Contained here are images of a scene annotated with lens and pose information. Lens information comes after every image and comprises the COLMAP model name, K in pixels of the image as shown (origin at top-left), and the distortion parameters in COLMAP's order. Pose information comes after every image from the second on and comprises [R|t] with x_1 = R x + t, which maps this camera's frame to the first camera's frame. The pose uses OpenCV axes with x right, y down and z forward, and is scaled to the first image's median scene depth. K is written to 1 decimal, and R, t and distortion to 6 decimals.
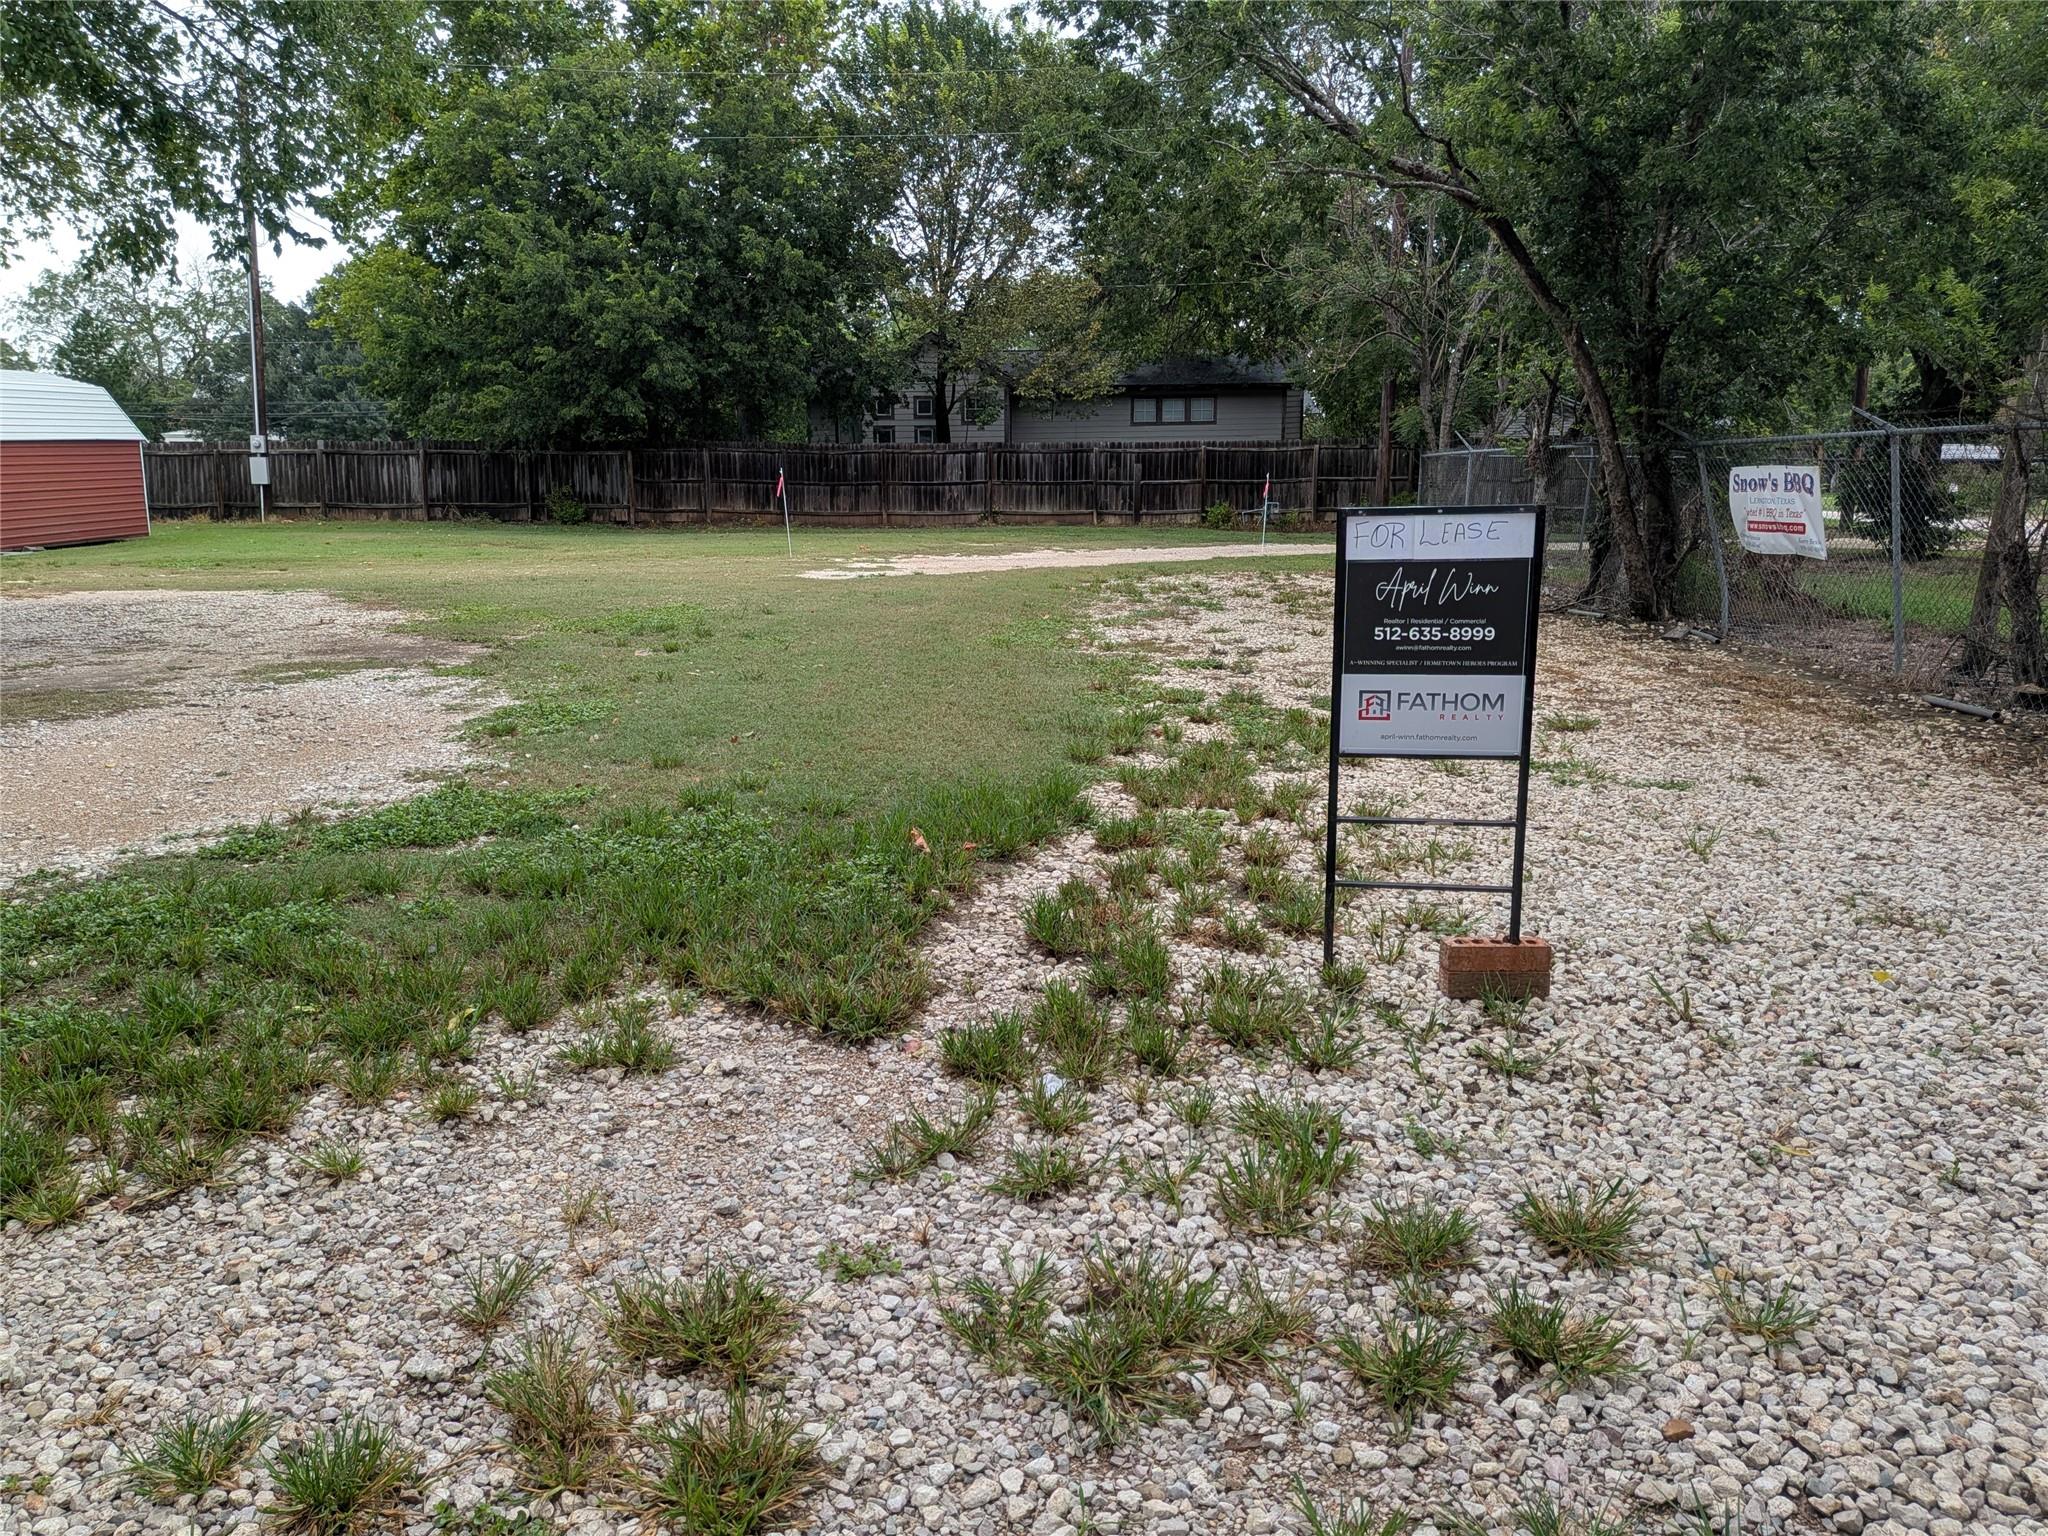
lens RADIAL K [[1458.0, 0, 1015.8], [0, 1458.0, 750.5], [0, 0, 1]] dist [0.086109, -0.075156]
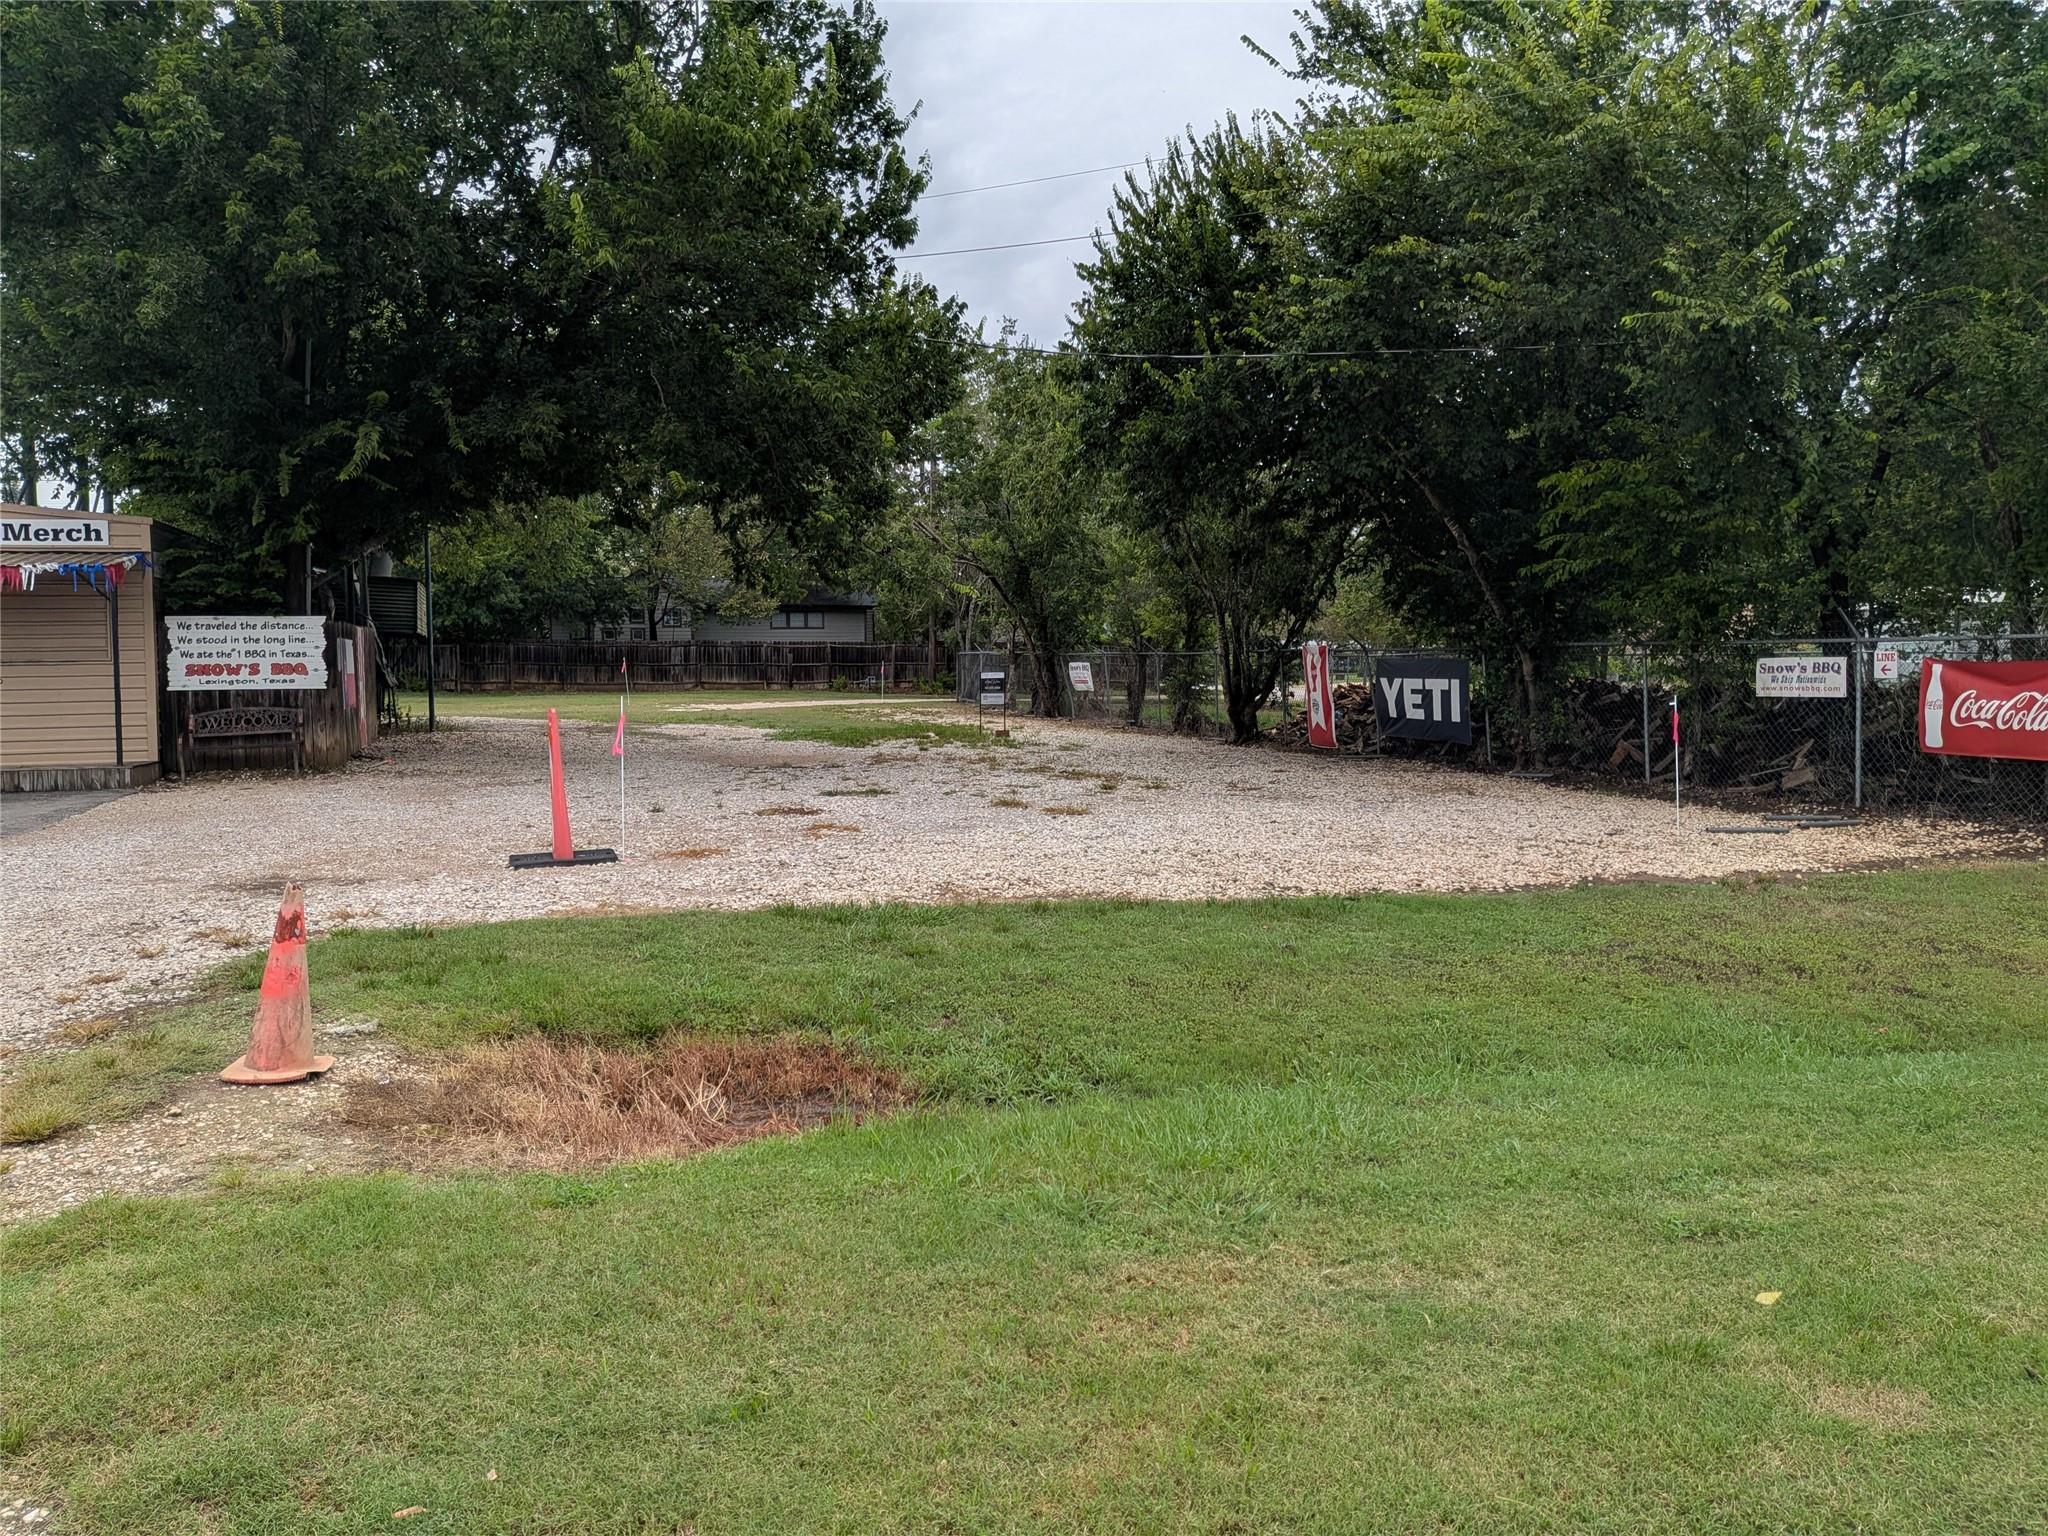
lens RADIAL K [[1458.0, 0, 1015.8], [0, 1458.0, 750.5], [0, 0, 1]] dist [0.086109, -0.075156]
pose [[0.945463, -0.018387, 0.325209, -0.218309], [0.057523, 0.992139, -0.111139, 0.115006], [-0.320609, 0.123785, 0.939089, -0.641699]]
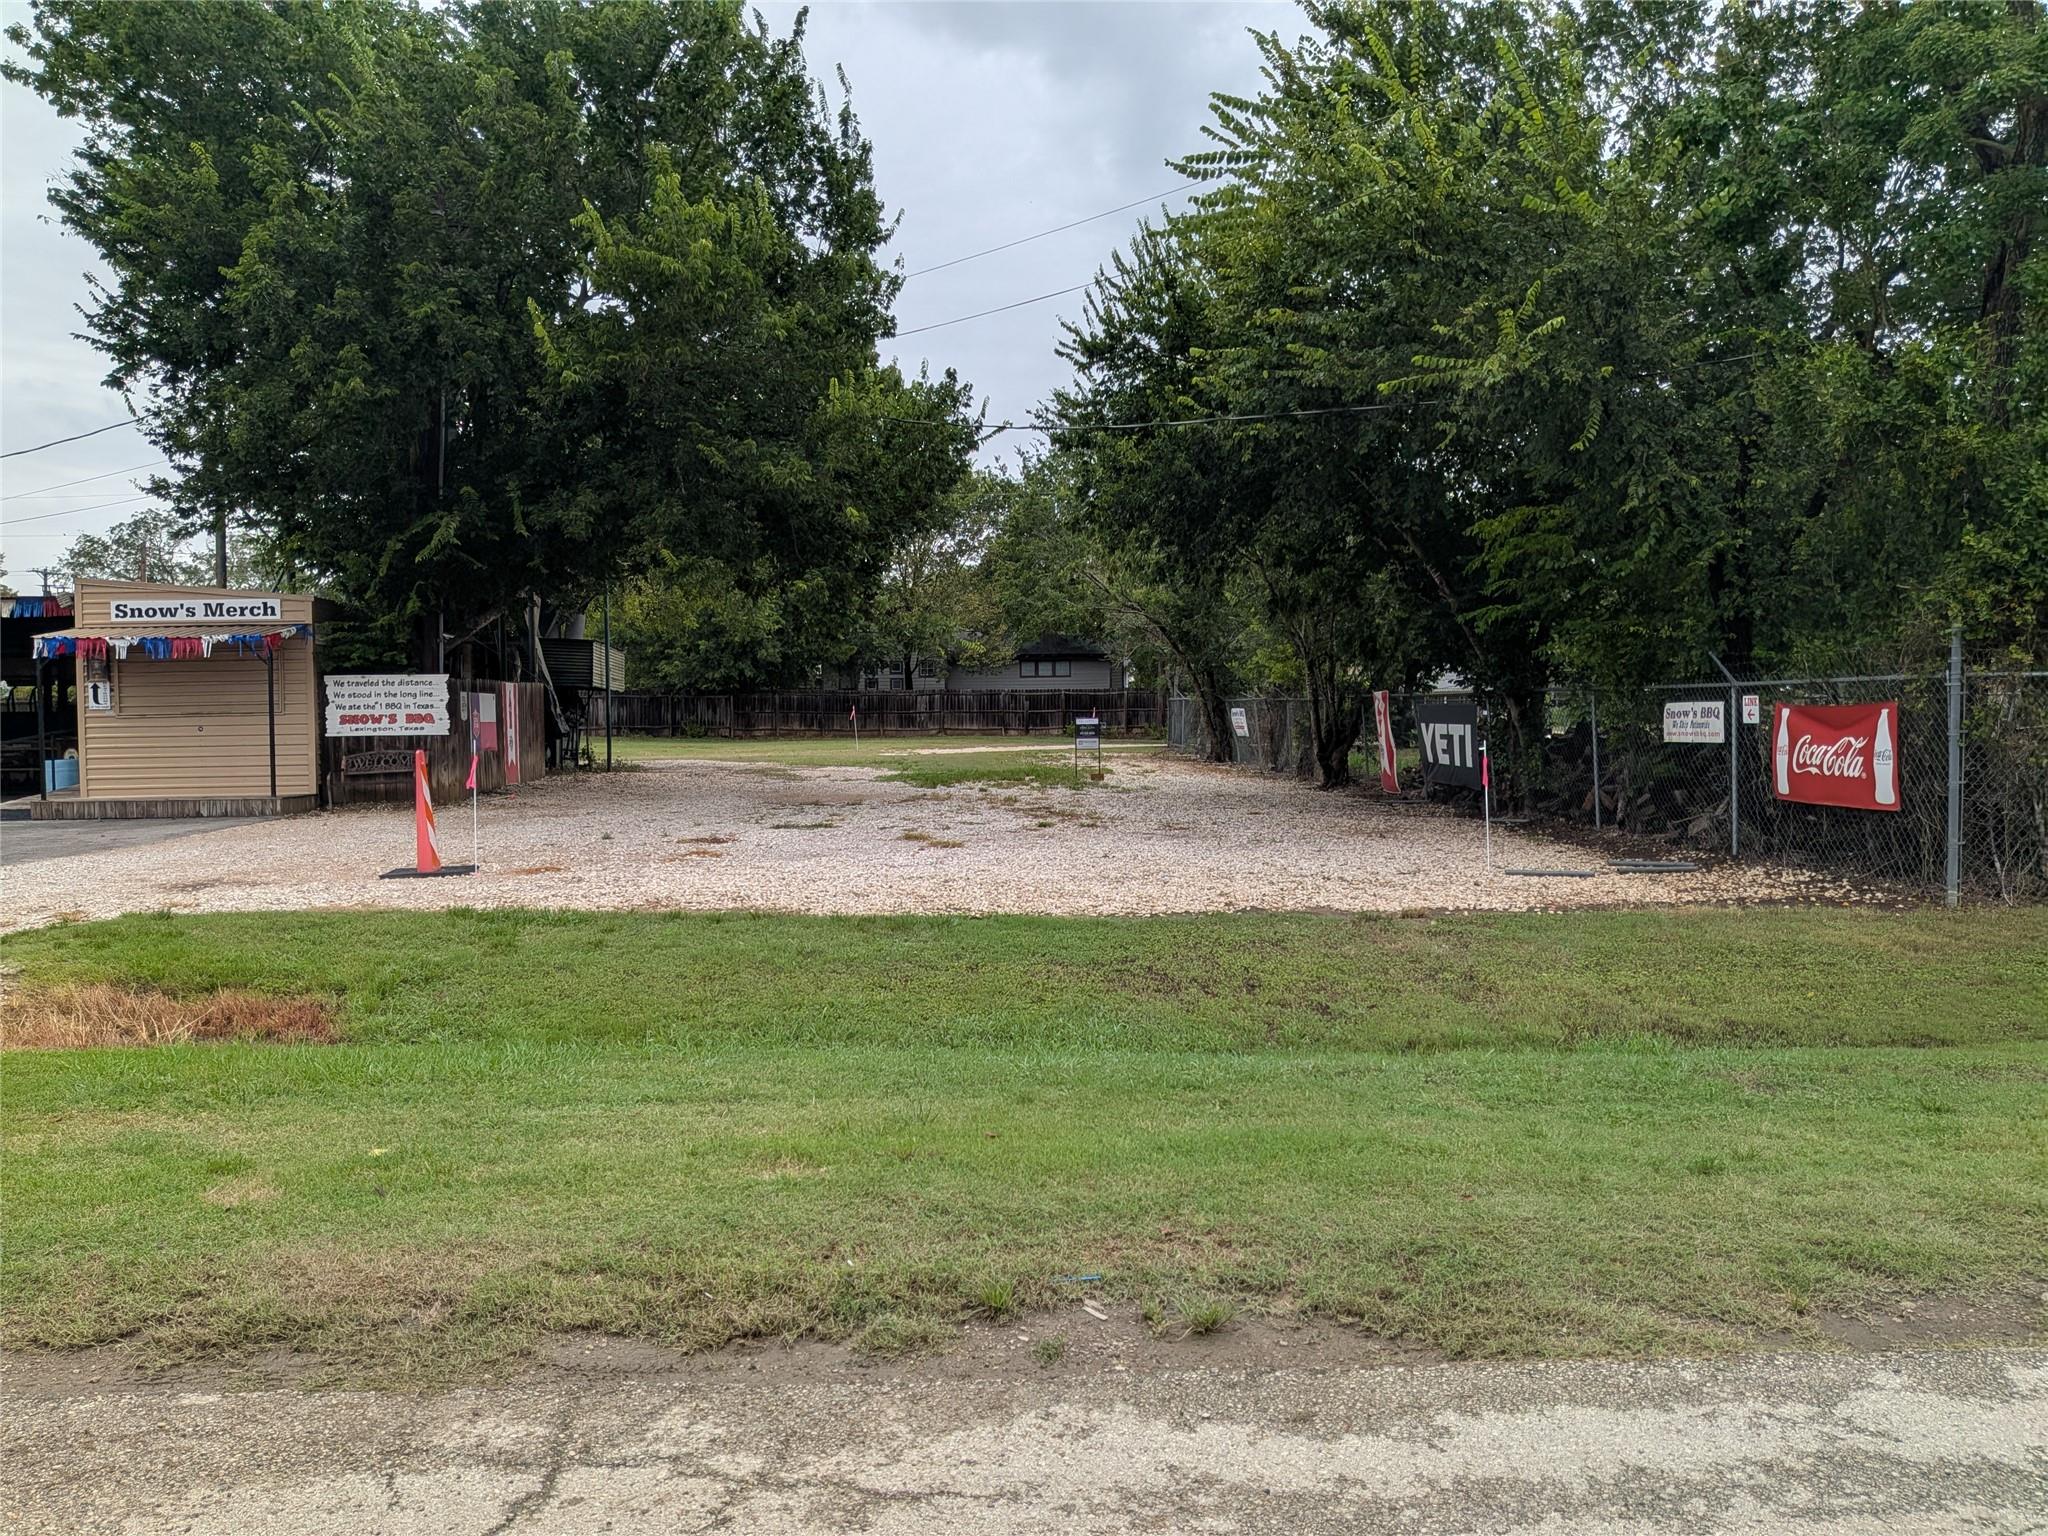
lens RADIAL K [[1452.2, 0, 1024.0], [0, 1452.2, 768.0], [0, 0, 1]] dist [0.087145, -0.001892]
pose [[0.995544, -0.007463, 0.094007, -0.085146], [0.020584, 0.990023, -0.139393, 0.127859], [-0.092029, 0.140707, 0.985765, -0.714635]]
